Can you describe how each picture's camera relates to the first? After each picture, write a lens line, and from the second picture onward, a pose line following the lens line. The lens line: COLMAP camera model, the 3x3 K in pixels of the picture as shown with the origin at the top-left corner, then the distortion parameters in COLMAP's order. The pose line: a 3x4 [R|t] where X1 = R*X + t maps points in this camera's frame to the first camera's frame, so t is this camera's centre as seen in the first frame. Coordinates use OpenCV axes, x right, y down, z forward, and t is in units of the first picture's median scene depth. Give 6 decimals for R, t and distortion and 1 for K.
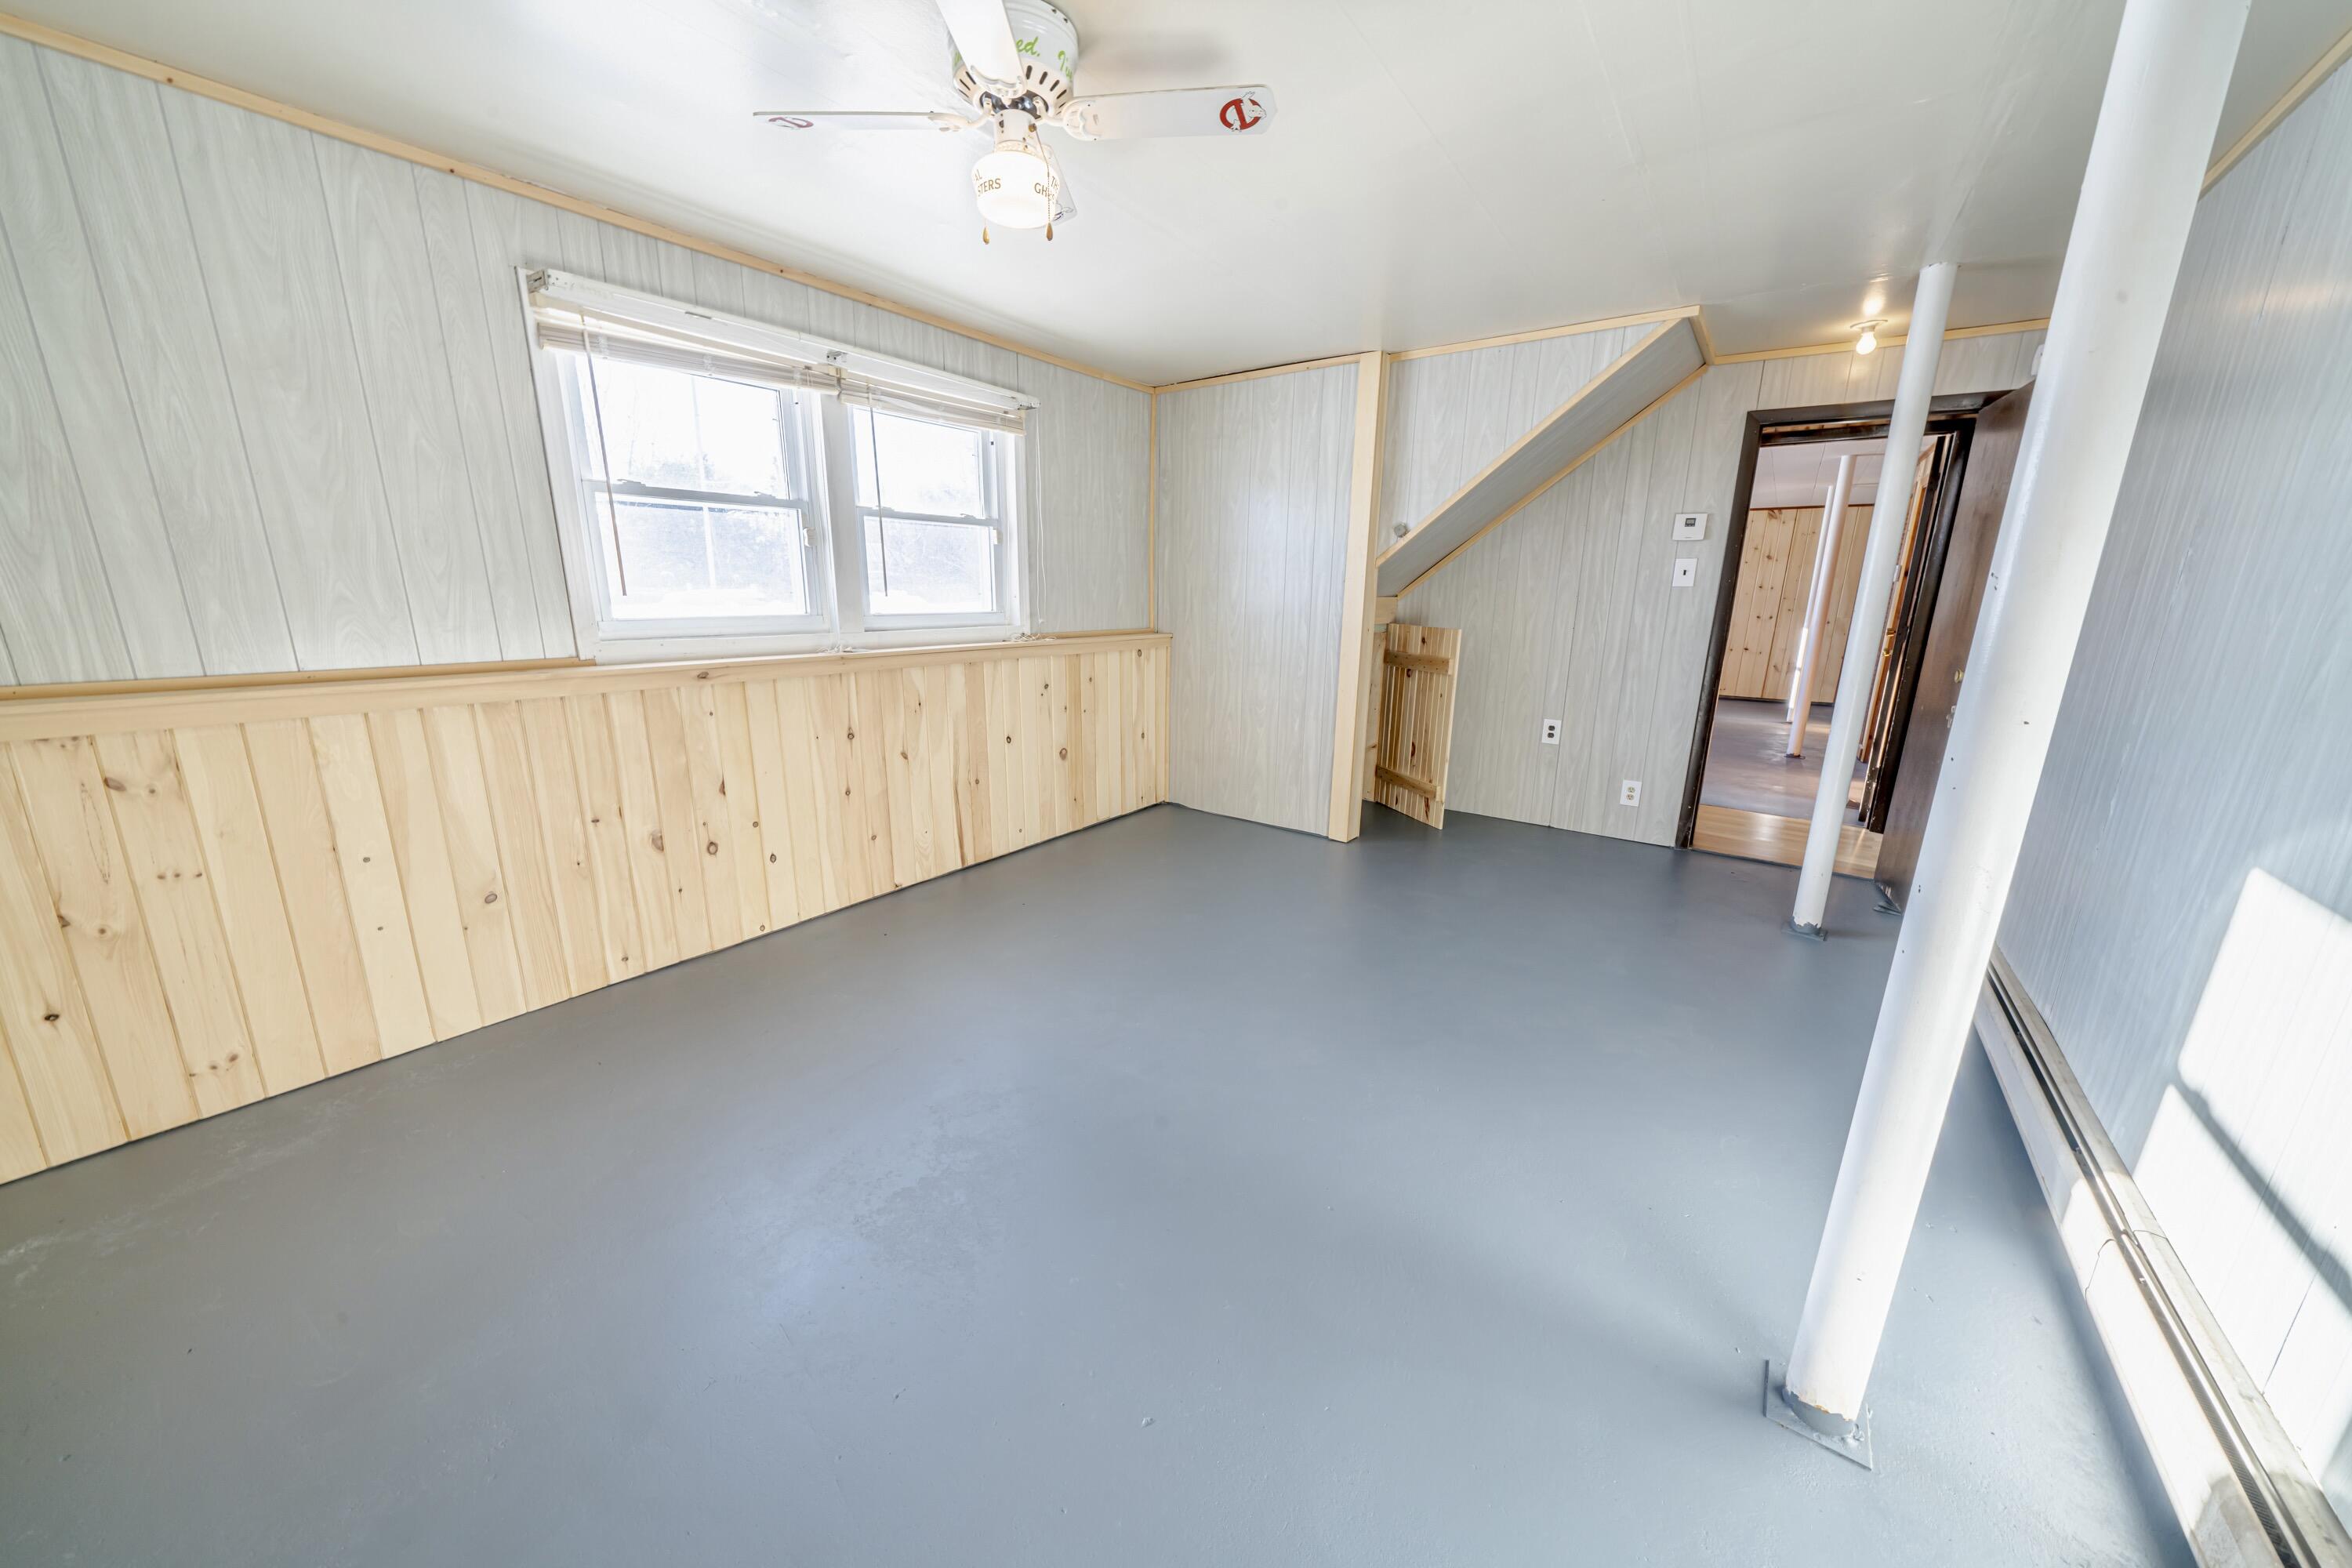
lens RADIAL K [[814.3, 0, 1176.0], [0, 814.3, 784.0], [0, 0, 1]] dist [0.020532, 0.000031]
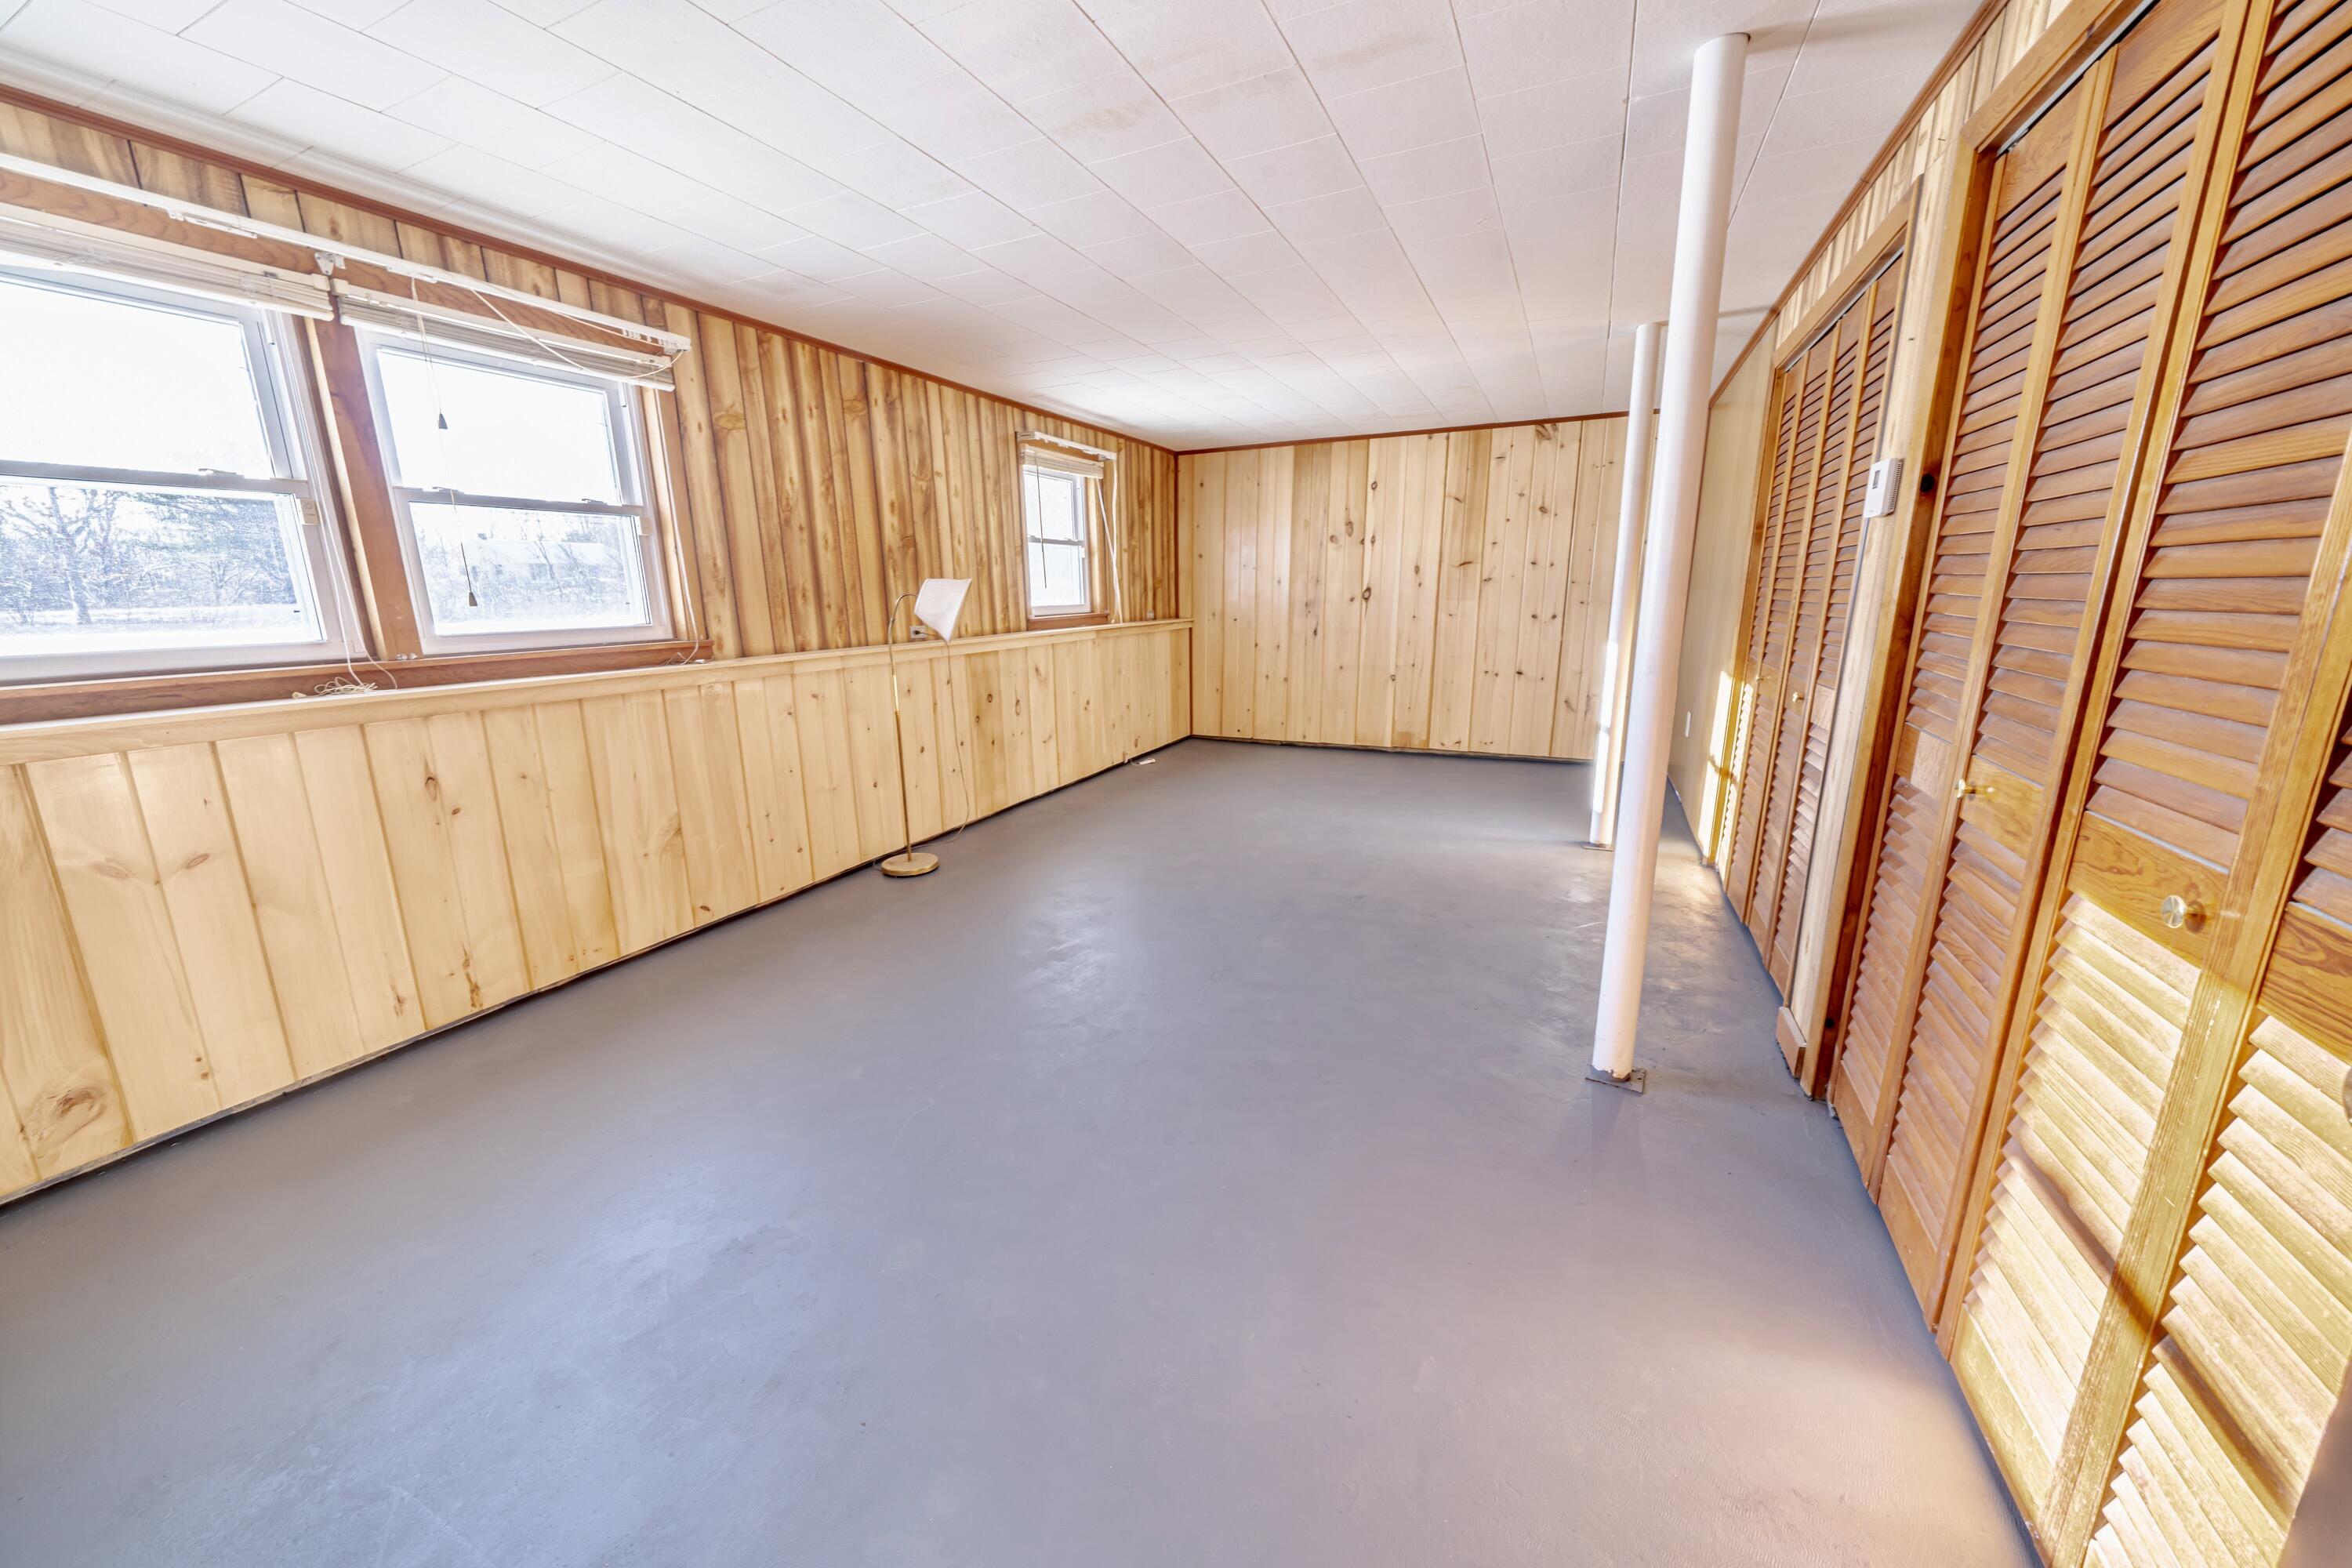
lens RADIAL K [[810.4, 0, 1170.4], [0, 810.4, 777.0], [0, 0, 1]] dist [-0.006537, 0.000013]
pose [[0.986542, -0.062824, 0.150955, 0.367296], [0.063409, 0.997987, 0.000936, -0.108164], [-0.150710, 0.008648, 0.988540, 0.486271]]
